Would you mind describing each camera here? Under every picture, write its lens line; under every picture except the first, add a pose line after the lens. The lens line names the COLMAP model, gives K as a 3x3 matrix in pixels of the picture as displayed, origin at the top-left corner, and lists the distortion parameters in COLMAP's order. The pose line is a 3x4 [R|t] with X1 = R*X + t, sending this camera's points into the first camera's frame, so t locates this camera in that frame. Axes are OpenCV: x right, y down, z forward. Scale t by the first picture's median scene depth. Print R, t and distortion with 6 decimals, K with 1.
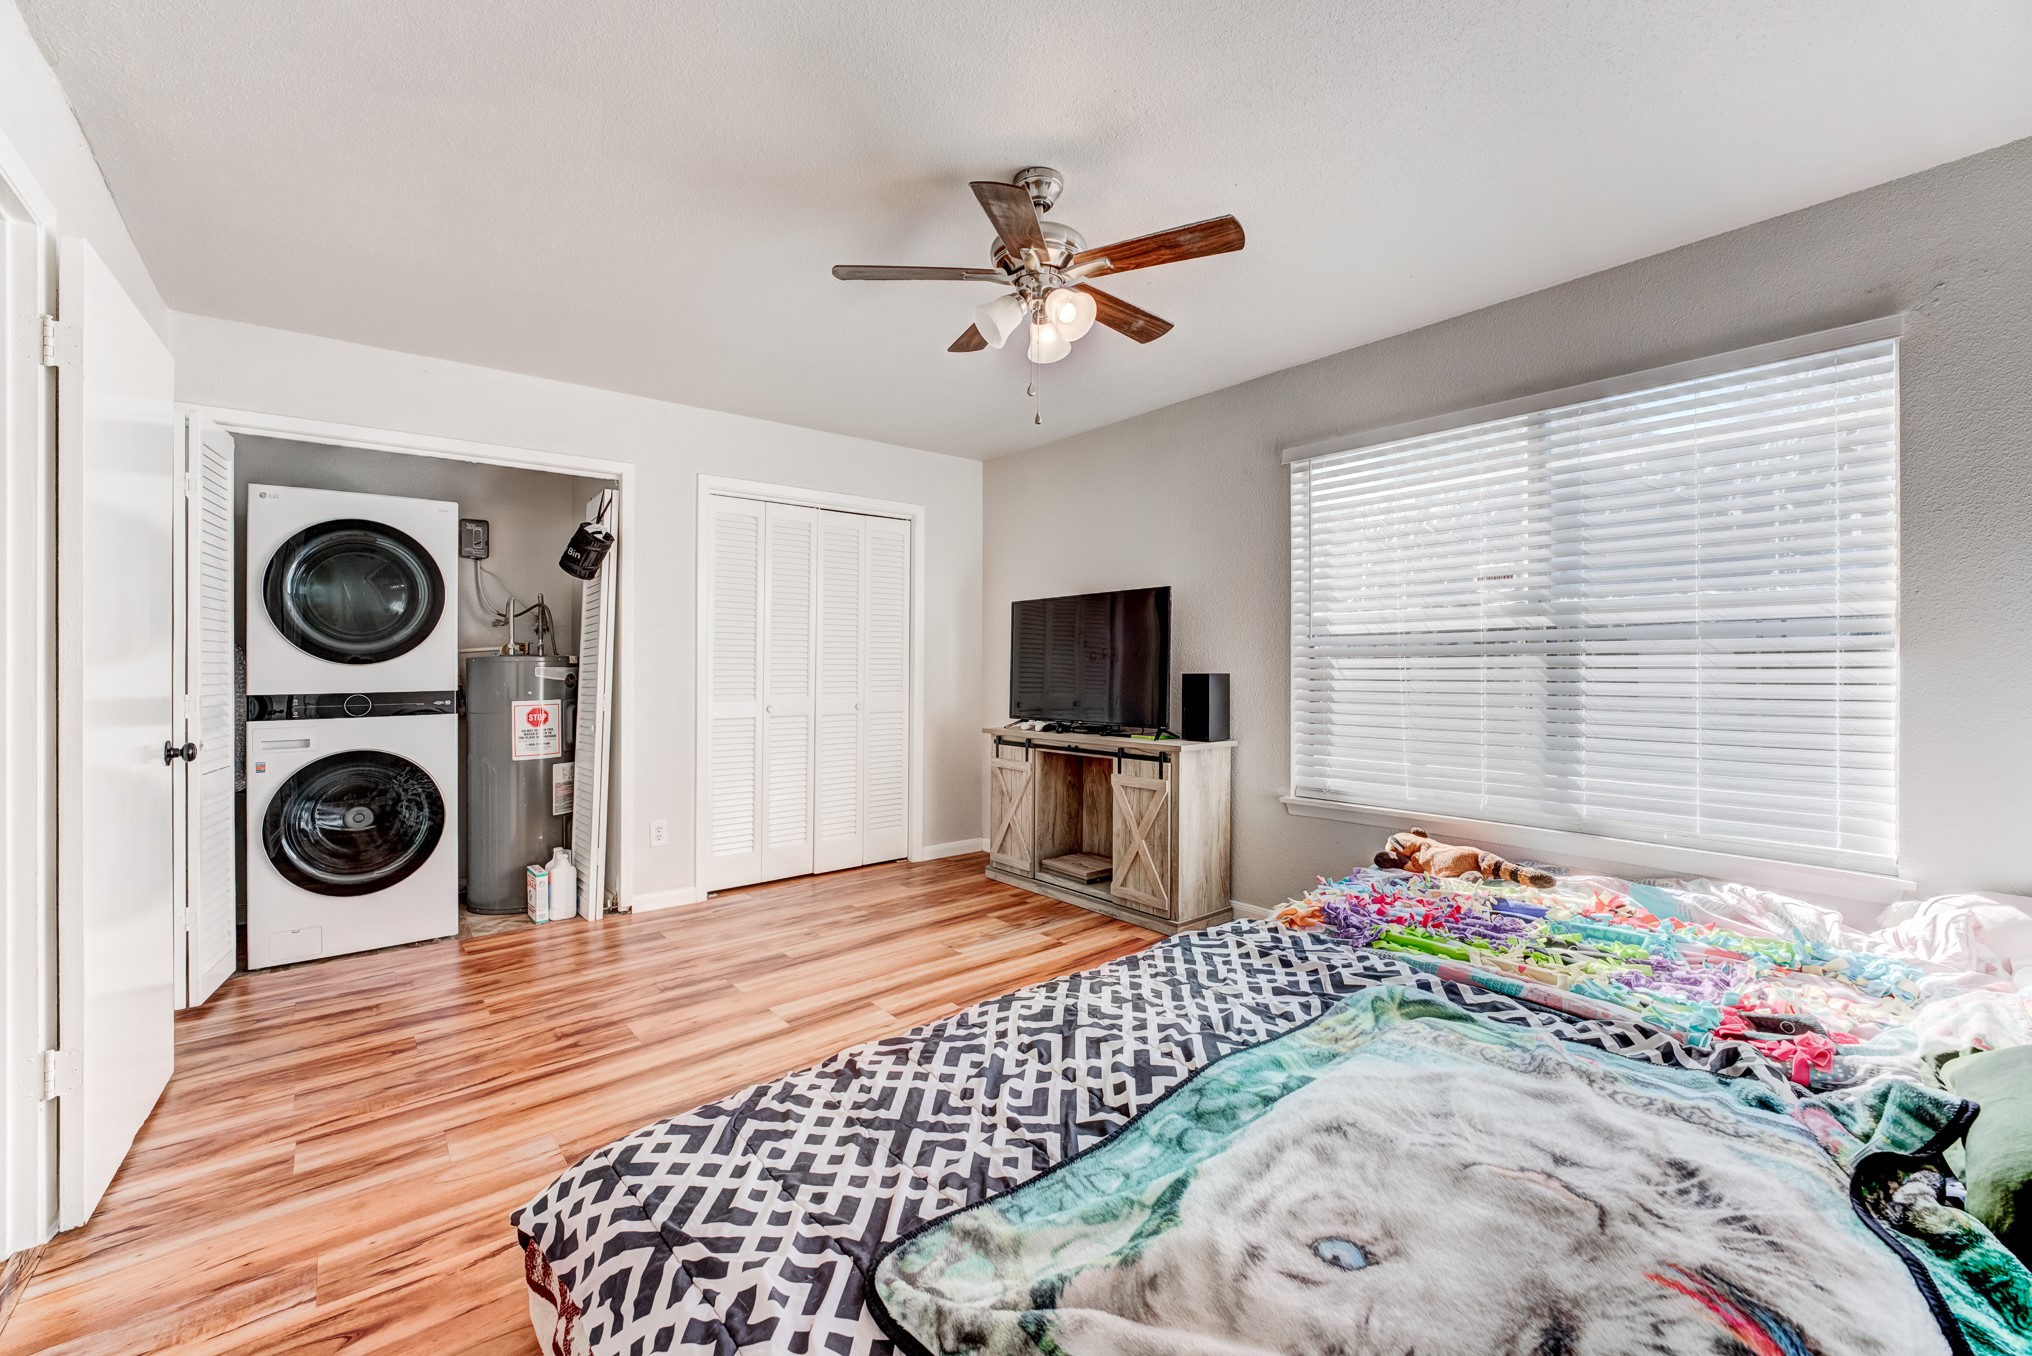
lens RADIAL K [[826.9, 0, 1011.9], [0, 826.9, 664.3], [0, 0, 1]] dist [-0.015249, 0.002081]
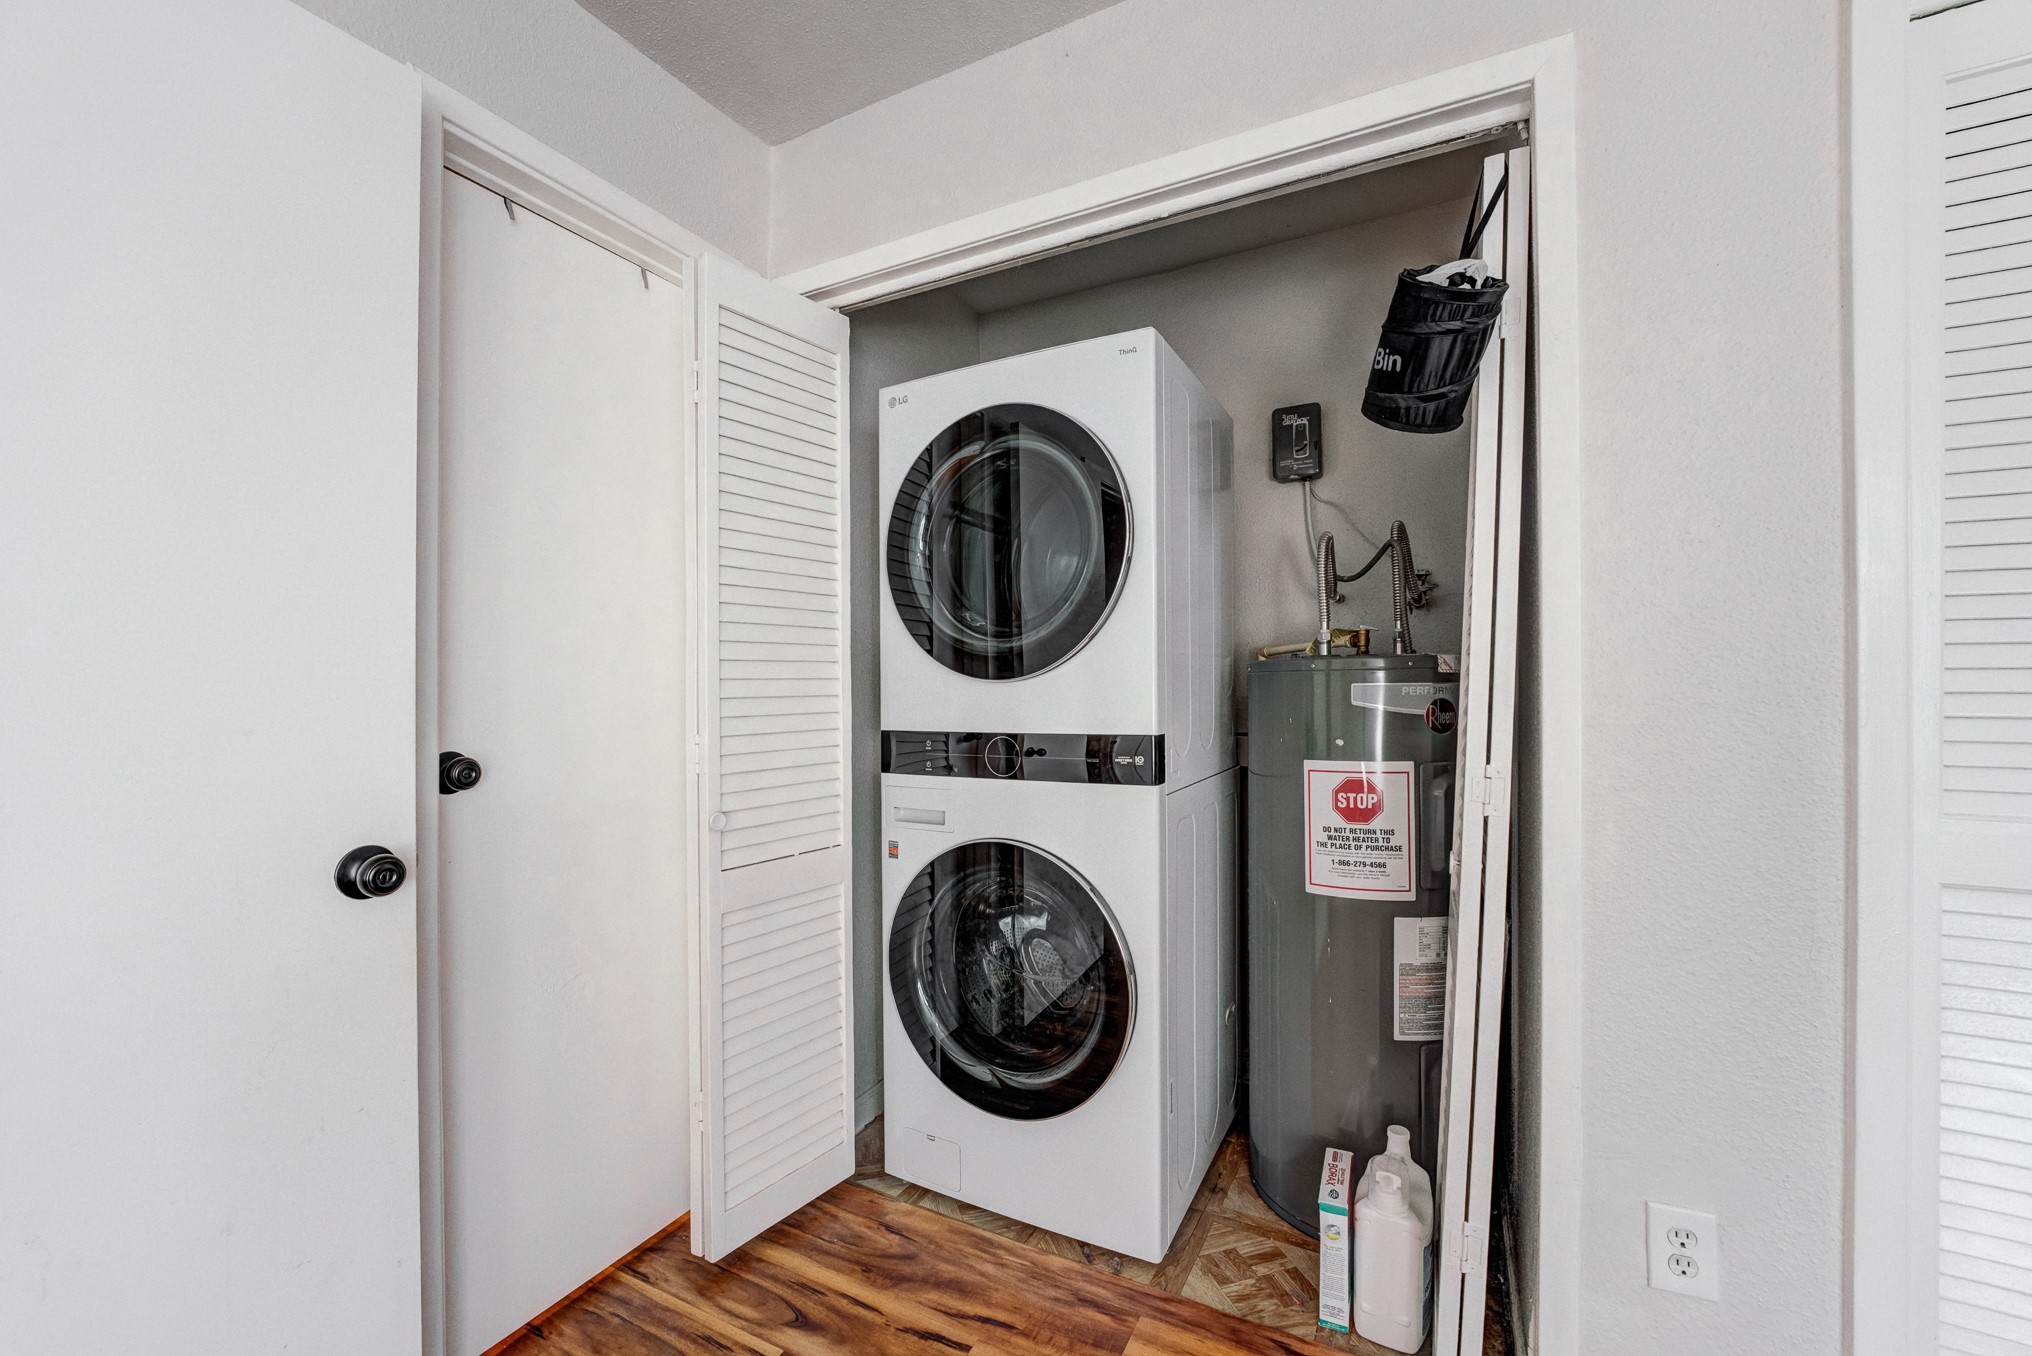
lens RADIAL K [[826.9, 0, 1005.8], [0, 826.9, 682.9], [0, 0, 1]] dist [-0.015249, 0.002081]
pose [[0.389723, -0.004098, -0.920923, -0.257262], [0.007045, 0.999974, -0.001469, 0.002791], [0.920905, -0.005916, 0.389742, 0.673334]]
